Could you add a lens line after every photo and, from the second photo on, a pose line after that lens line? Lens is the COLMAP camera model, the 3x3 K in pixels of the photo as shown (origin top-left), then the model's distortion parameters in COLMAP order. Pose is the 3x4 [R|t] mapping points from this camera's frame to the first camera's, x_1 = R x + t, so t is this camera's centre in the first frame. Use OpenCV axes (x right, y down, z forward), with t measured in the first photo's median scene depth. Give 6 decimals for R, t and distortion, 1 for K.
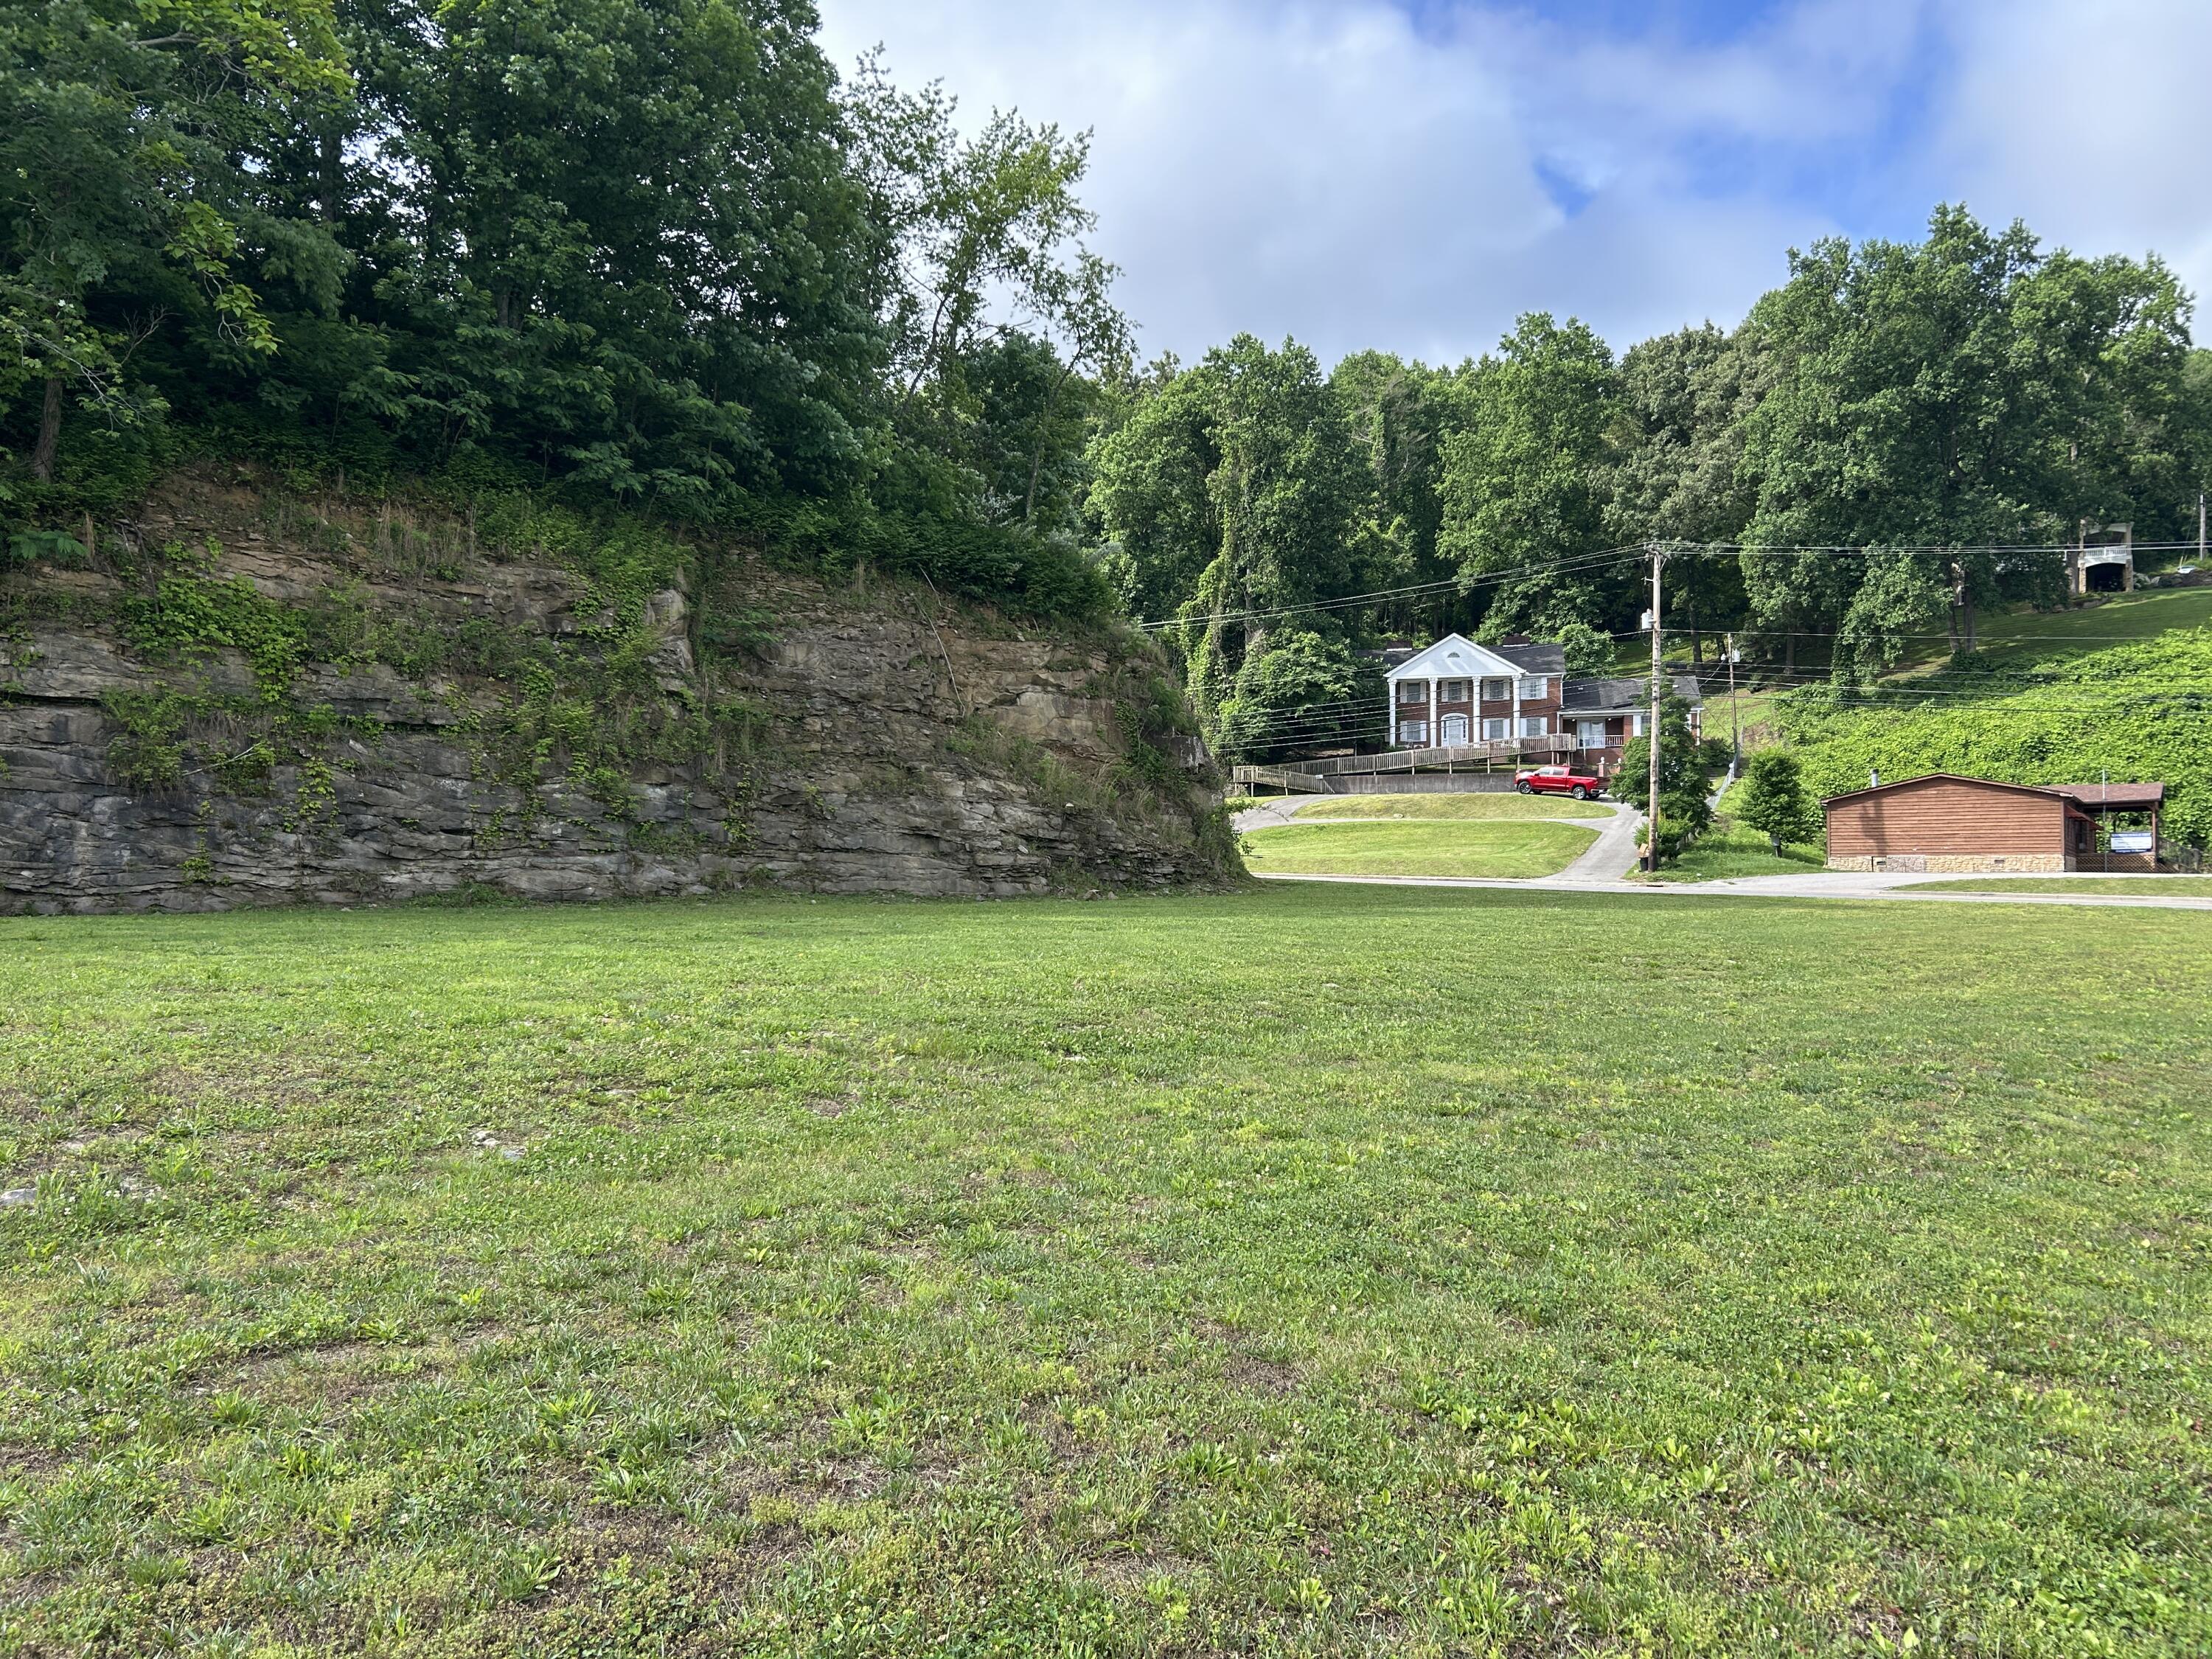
lens RADIAL K [[1699.7, 0, 1109.4], [0, 1699.7, 832.8], [0, 0, 1]] dist [0.059072, -0.064454]
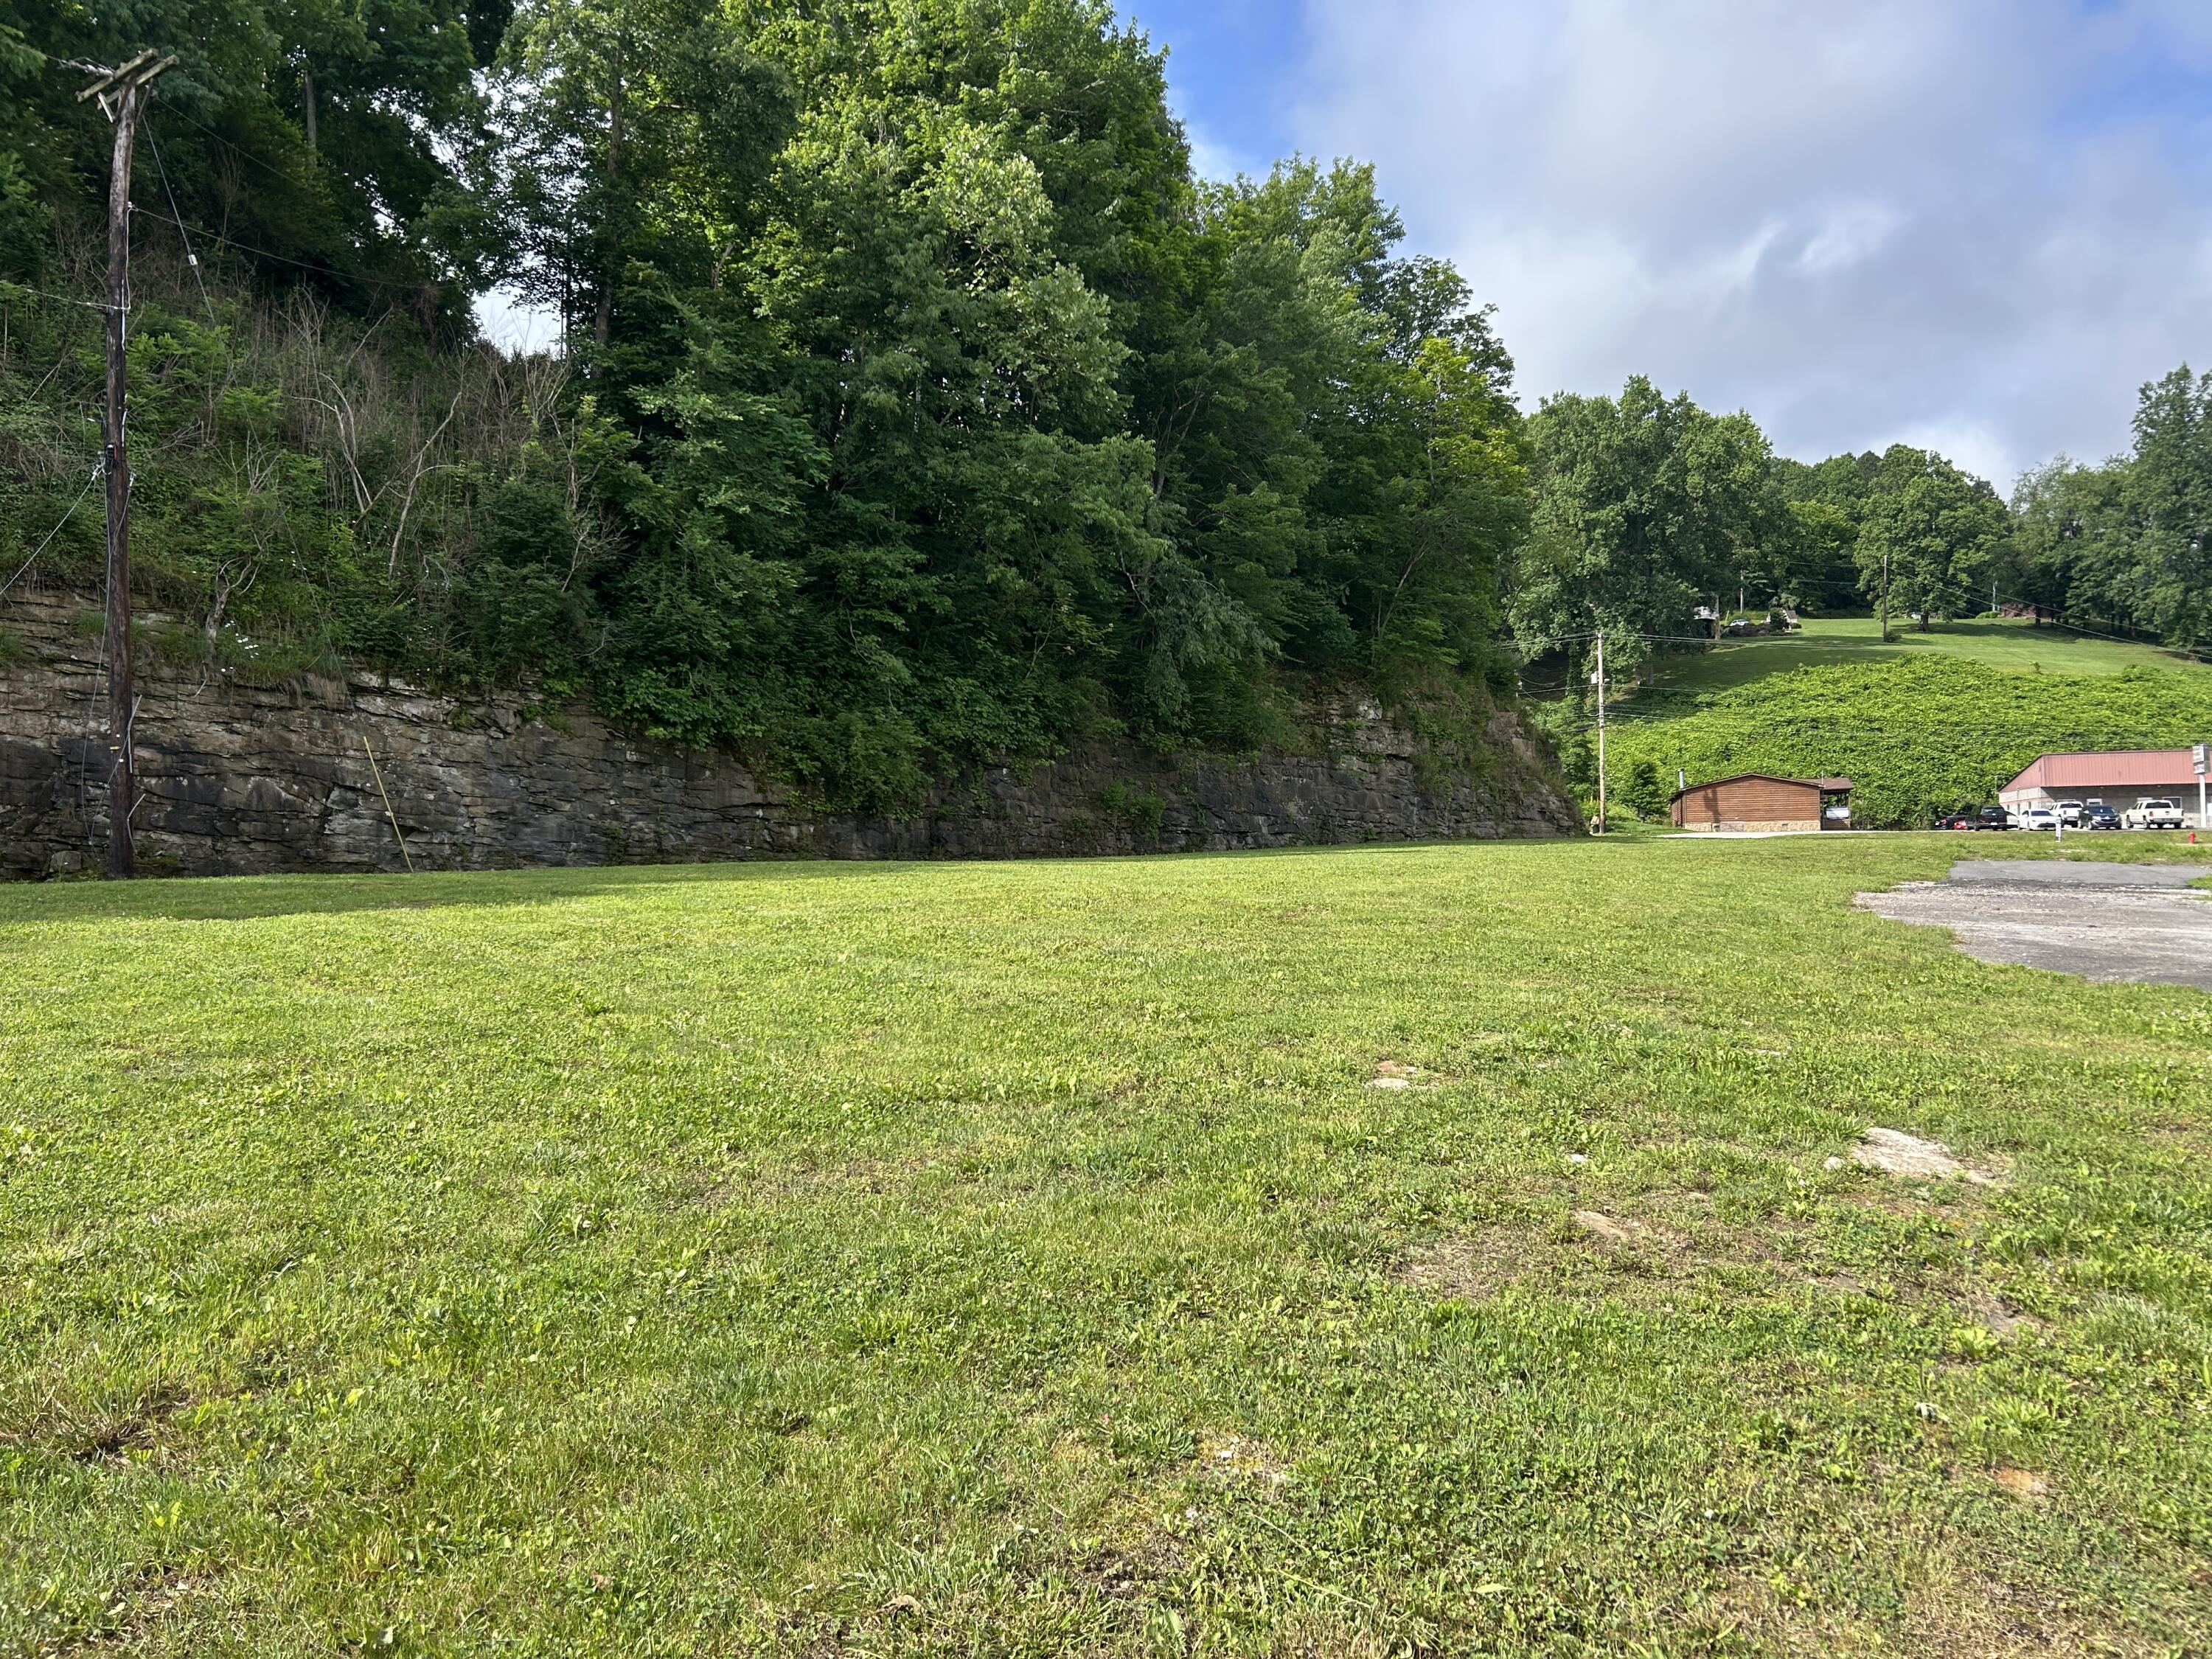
lens RADIAL K [[1699.7, 0, 1103.5], [0, 1699.7, 840.6], [0, 0, 1]] dist [0.059072, -0.064454]
pose [[0.956910, -0.011362, 0.290162, -0.388937], [0.006605, 0.999827, 0.017368, -0.000955], [-0.290309, -0.014703, 0.956820, -0.270000]]
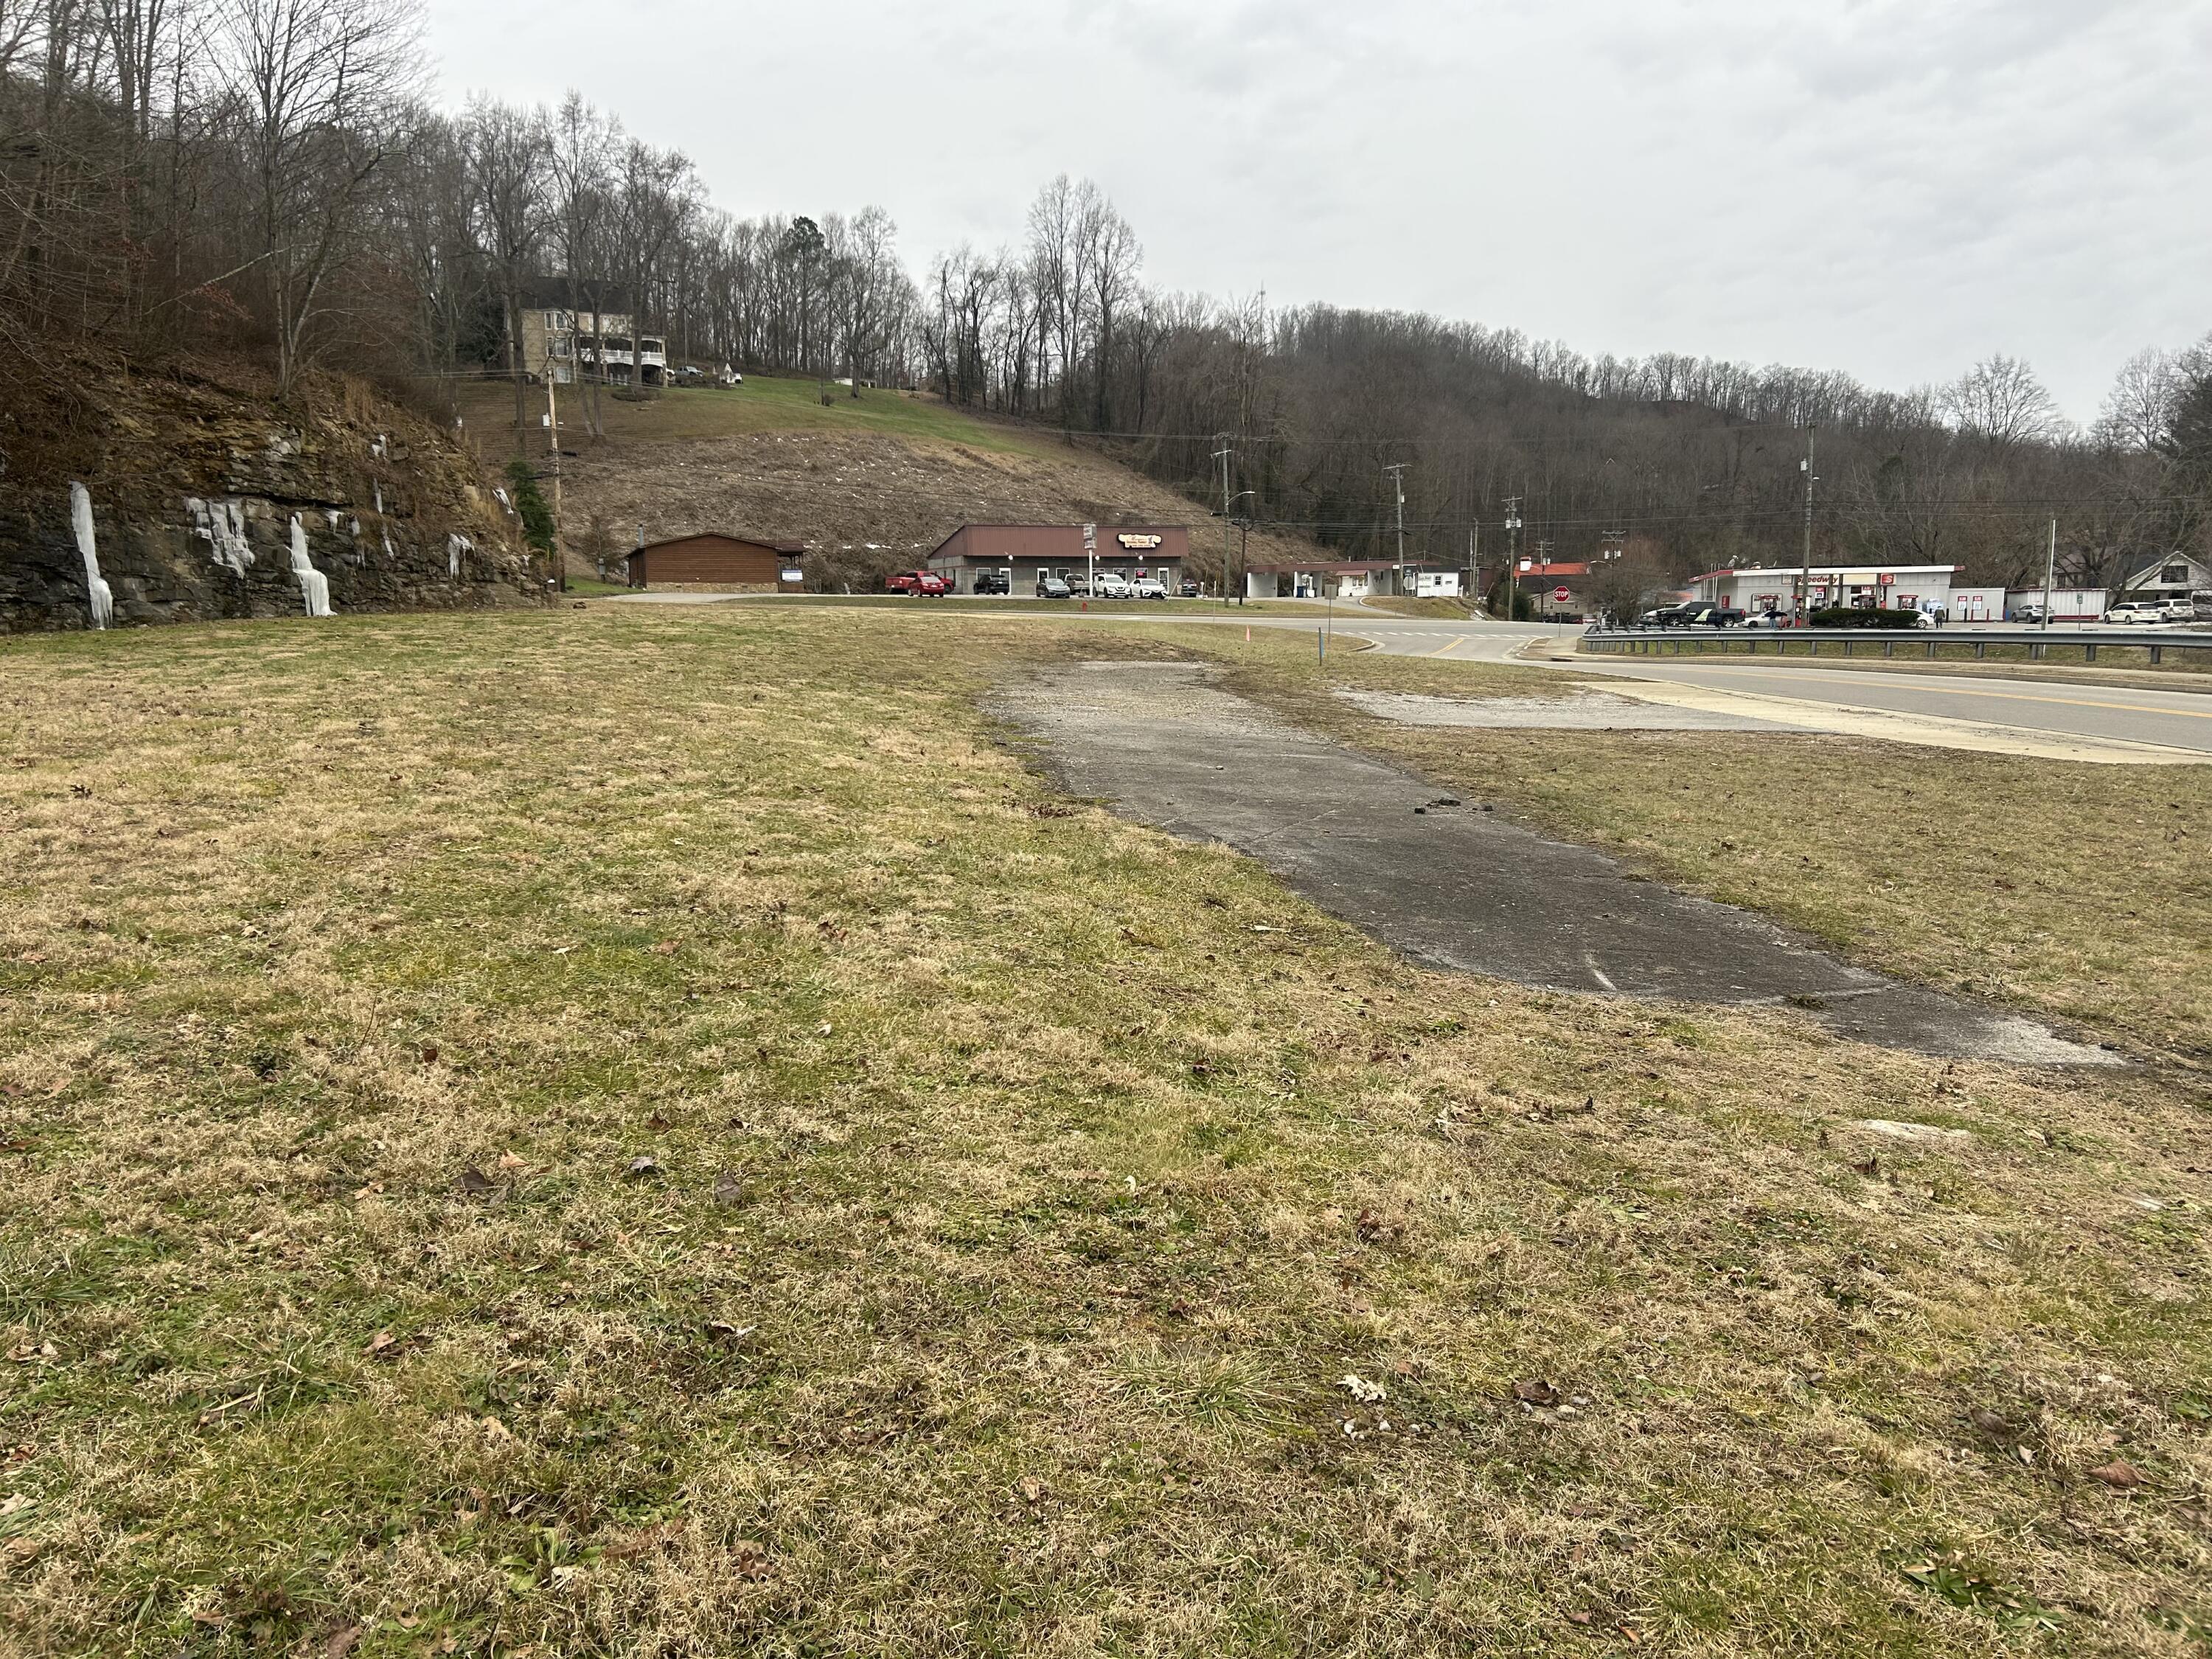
lens RADIAL K [[1699.7, 0, 1099.7], [0, 1699.7, 835.4], [0, 0, 1]] dist [0.059072, -0.064454]
pose [[0.629806, -0.109073, 0.769057, -0.365248], [-0.018804, 0.987661, 0.155475, -0.005669], [-0.776525, -0.112380, 0.619983, -0.216900]]
